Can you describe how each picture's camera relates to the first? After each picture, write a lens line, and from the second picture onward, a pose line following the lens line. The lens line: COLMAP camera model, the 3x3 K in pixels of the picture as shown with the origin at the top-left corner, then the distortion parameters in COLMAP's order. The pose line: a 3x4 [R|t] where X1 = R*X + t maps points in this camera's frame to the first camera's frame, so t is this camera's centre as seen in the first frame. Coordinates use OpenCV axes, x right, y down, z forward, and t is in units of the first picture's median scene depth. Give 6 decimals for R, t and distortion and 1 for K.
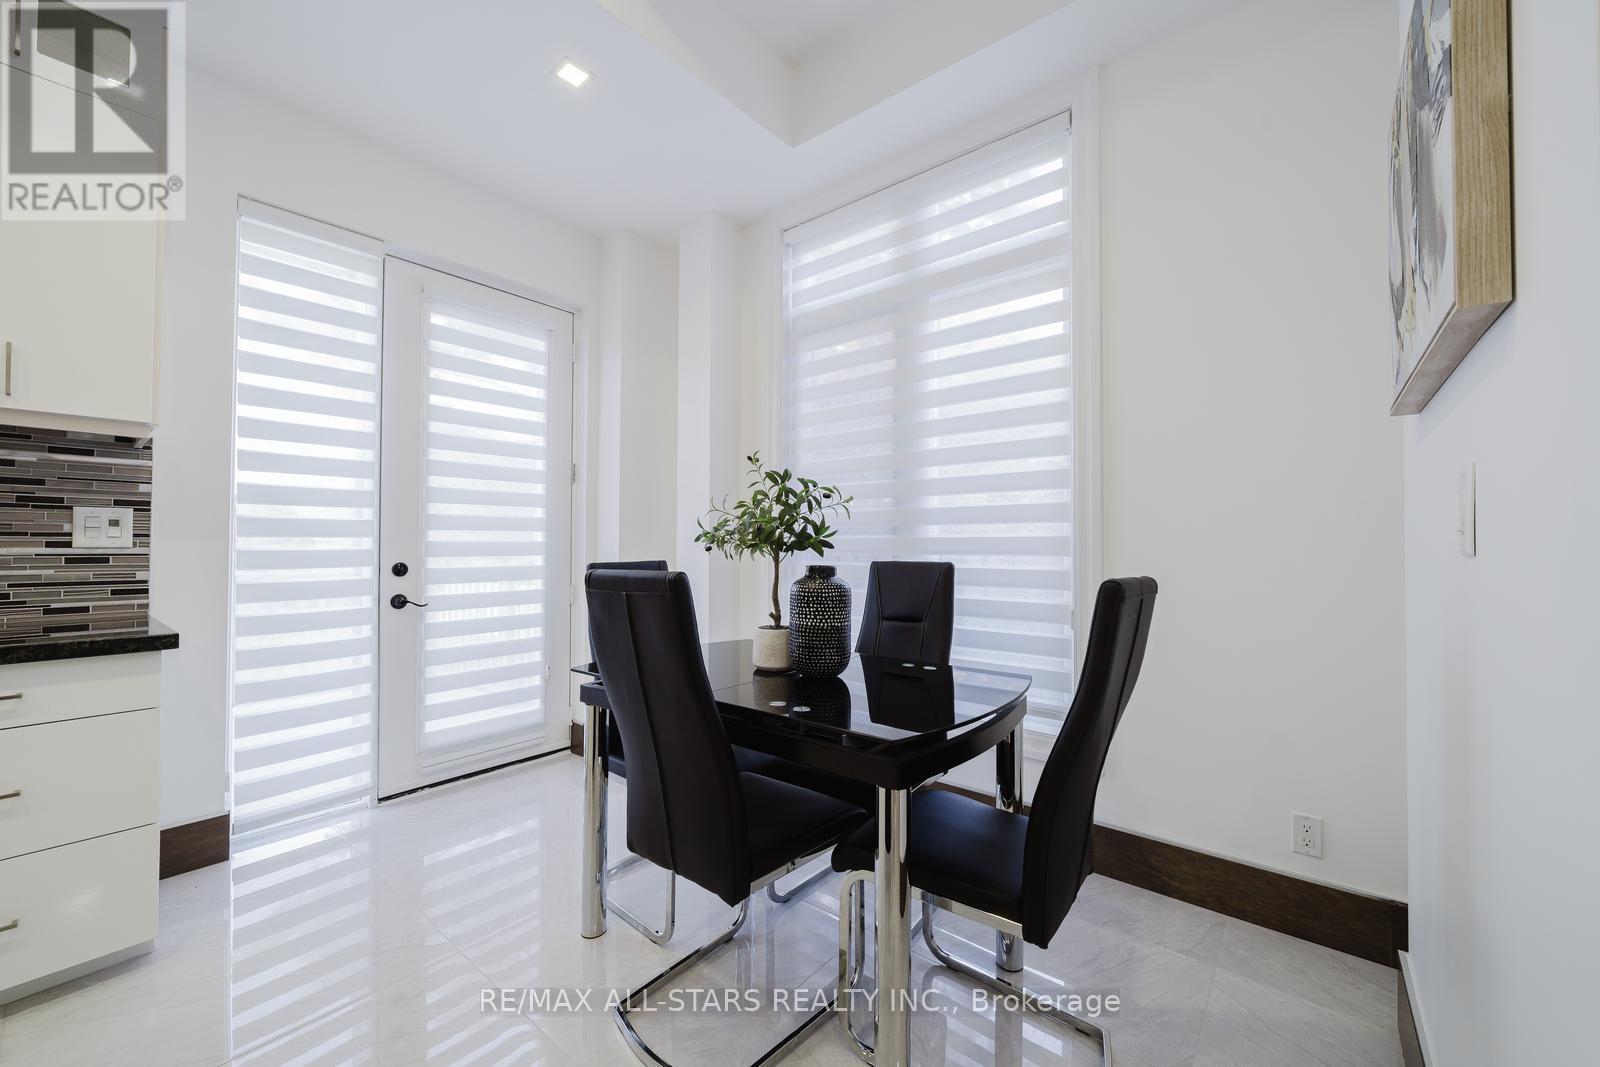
lens RADIAL K [[628.8, 0, 818.1], [0, 628.8, 531.6], [0, 0, 1]] dist [-0.005407, -0.000248]
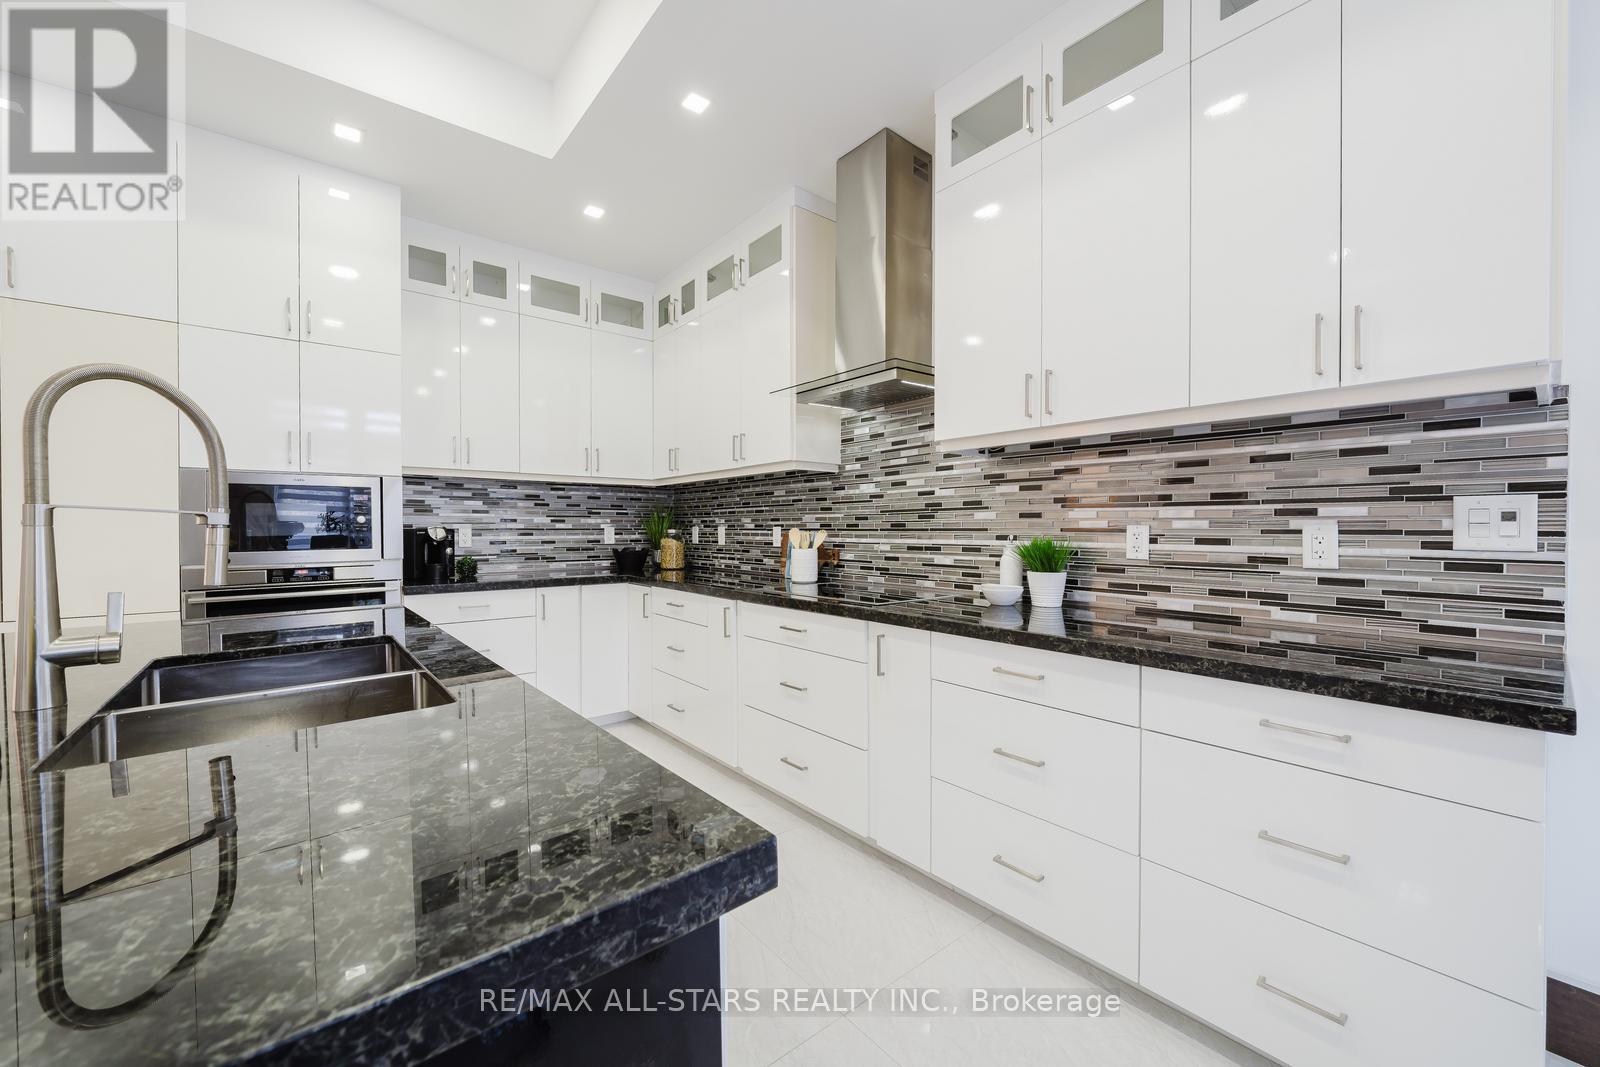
lens RADIAL K [[609.4, 0, 782.4], [0, 609.4, 535.1], [0, 0, 1]] dist [-0.002979, -0.000763]
pose [[-0.227777, 0.007310, -0.973686, -0.257356], [0.016992, 0.999849, 0.003531, -0.008548], [0.973565, -0.015741, -0.227867, 0.338185]]
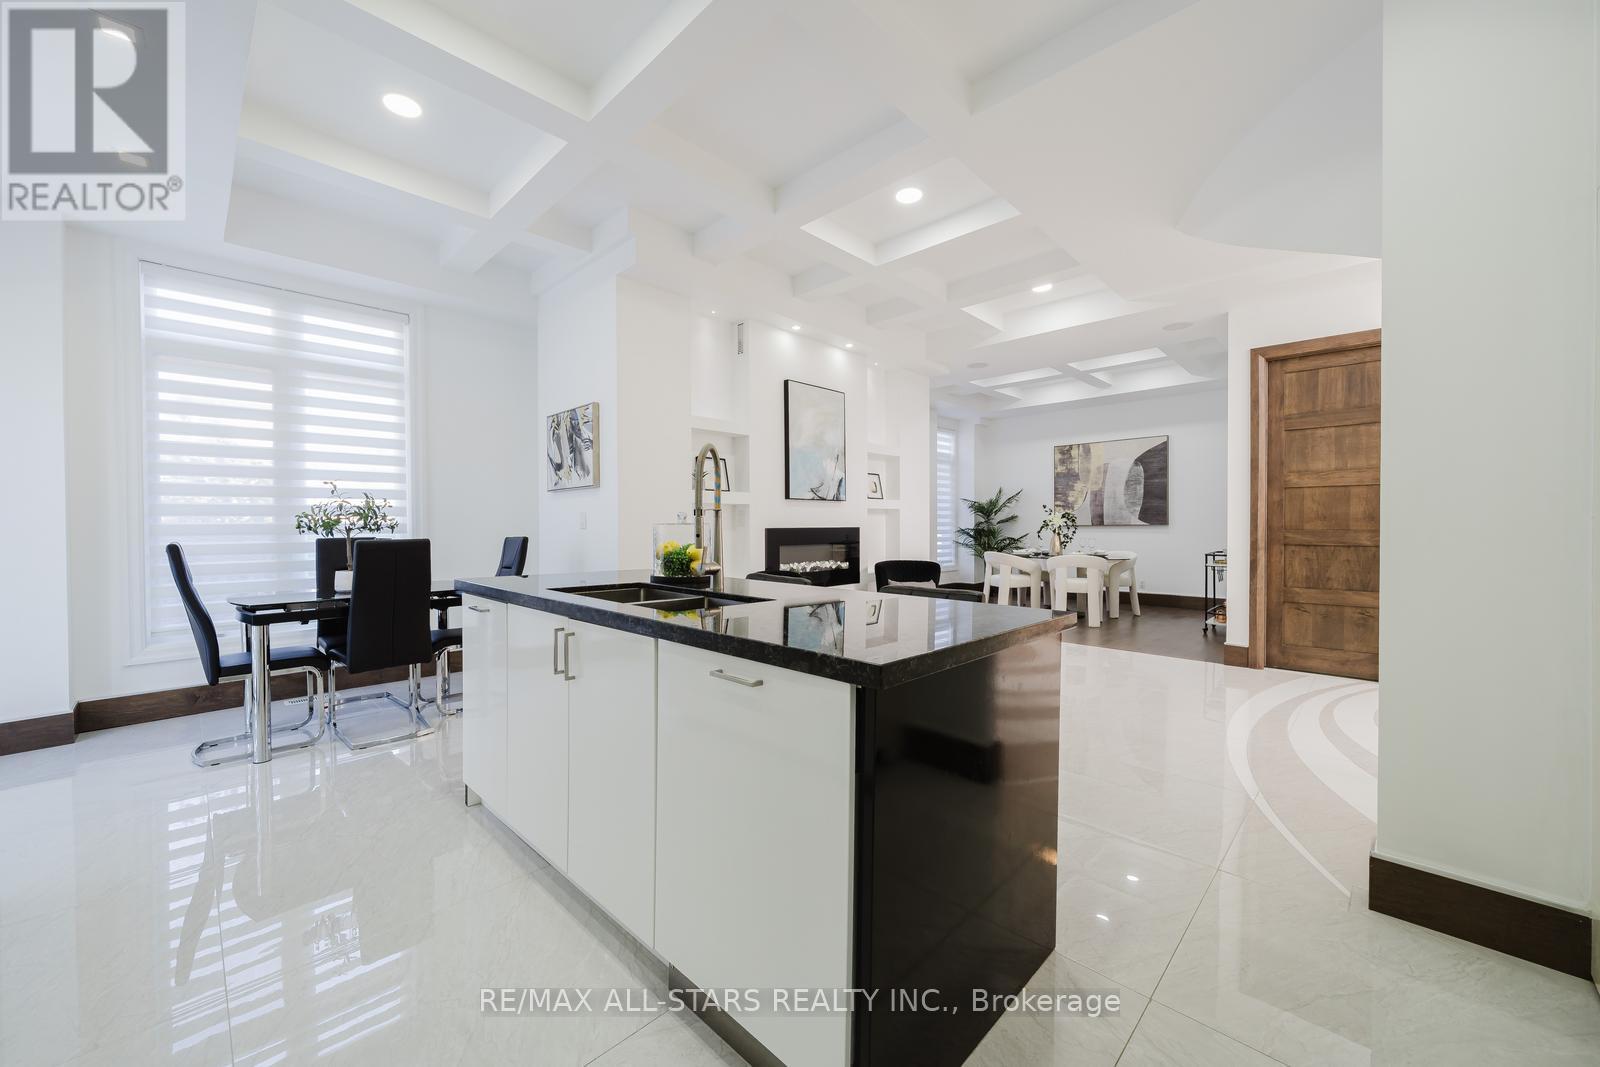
lens RADIAL K [[609.4, 0, 794.8], [0, 609.4, 535.3], [0, 0, 1]] dist [-0.002979, -0.000763]
pose [[0.092985, -0.019102, 0.995484, -1.595491], [-0.015067, 0.999674, 0.020590, -0.016490], [-0.995553, -0.016914, 0.092667, -0.483813]]
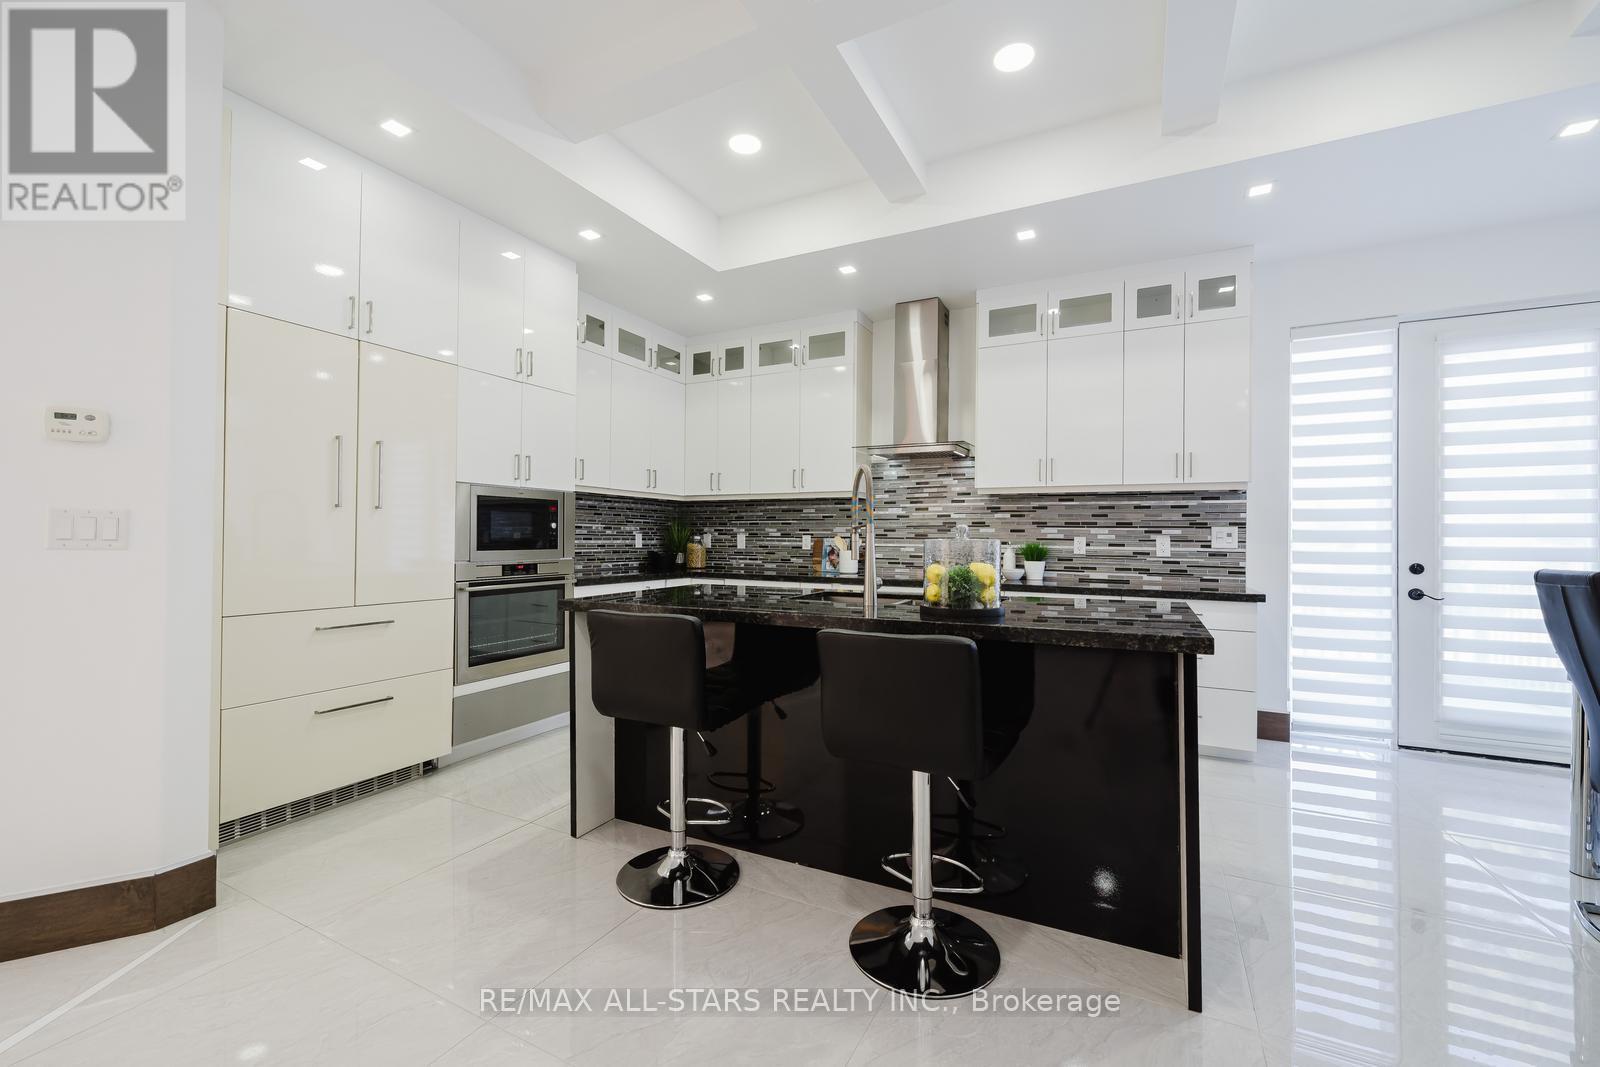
lens RADIAL K [[680.0, 0, 730.6], [0, 680.0, 535.9], [0, 0, 1]] dist [-0.000434, -0.001532]
pose [[0.139661, -0.004828, -0.990188, 0.638587], [0.008591, 0.999956, -0.003664, -0.015988], [0.990162, -0.007995, 0.139697, -0.719777]]
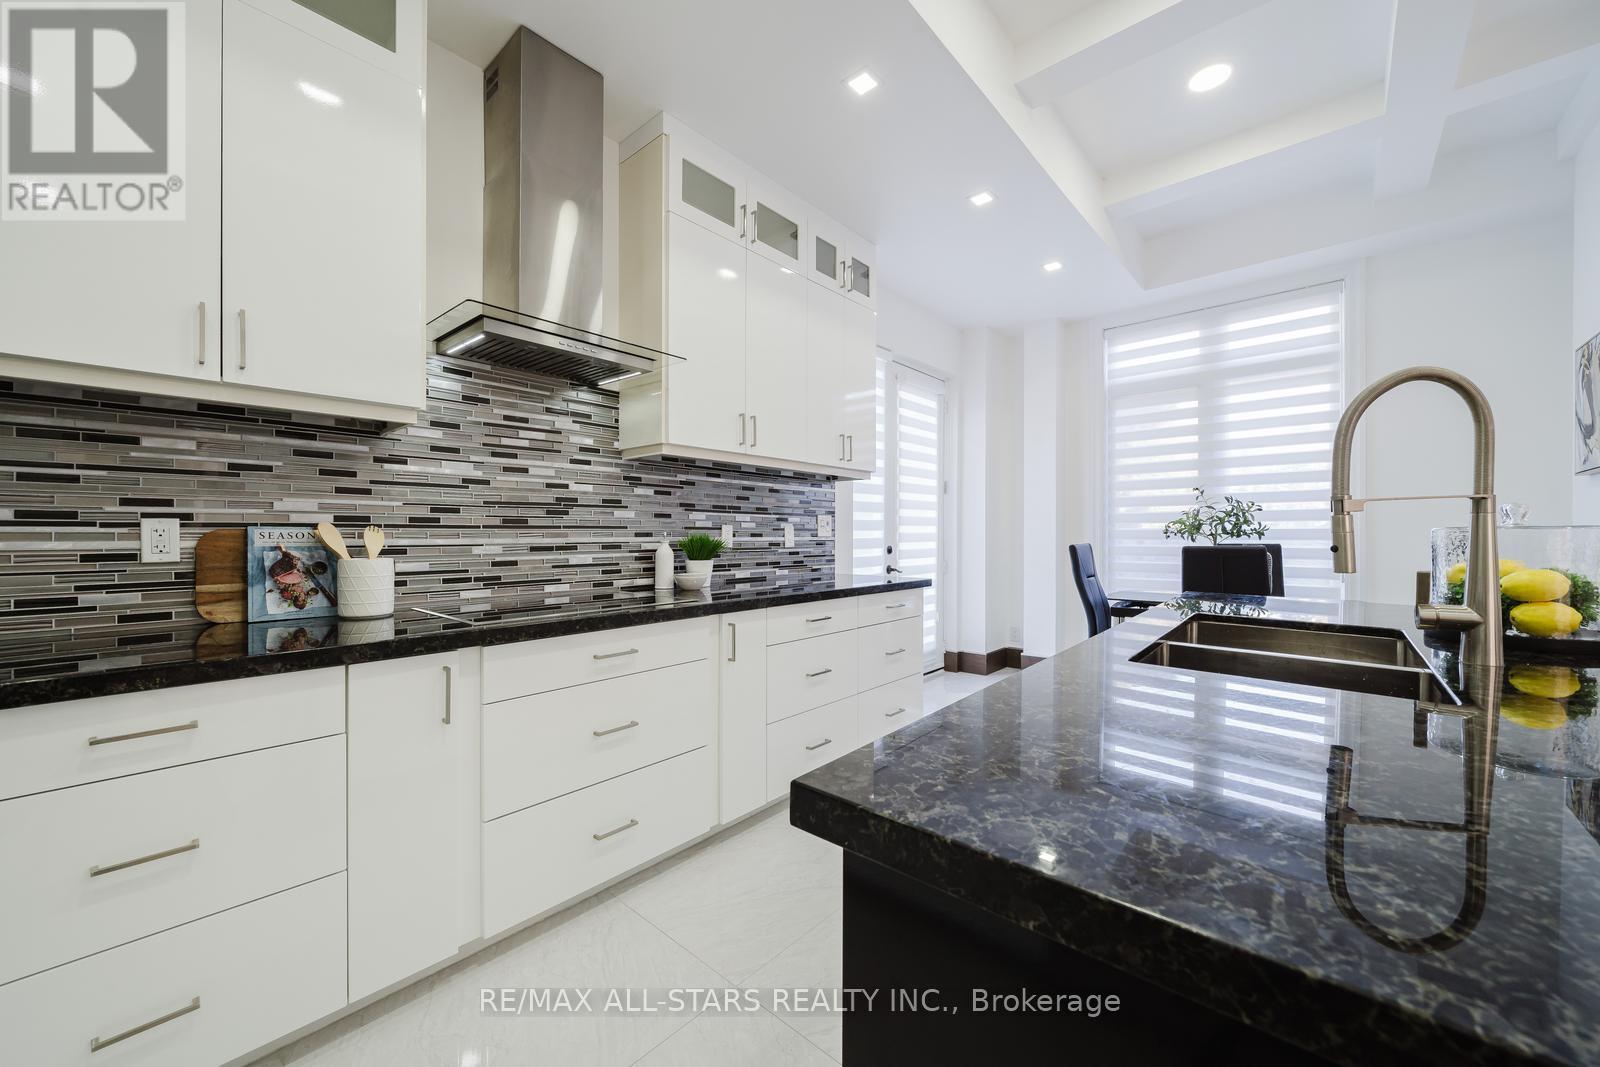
lens RADIAL K [[609.4, 0, 806.5], [0, 609.4, 534.2], [0, 0, 1]] dist [-0.002979, -0.000763]
pose [[0.999017, -0.001375, -0.044301, -1.069392], [0.002306, 0.999777, 0.020977, -0.019713], [0.044263, -0.021058, 0.998798, -0.789411]]
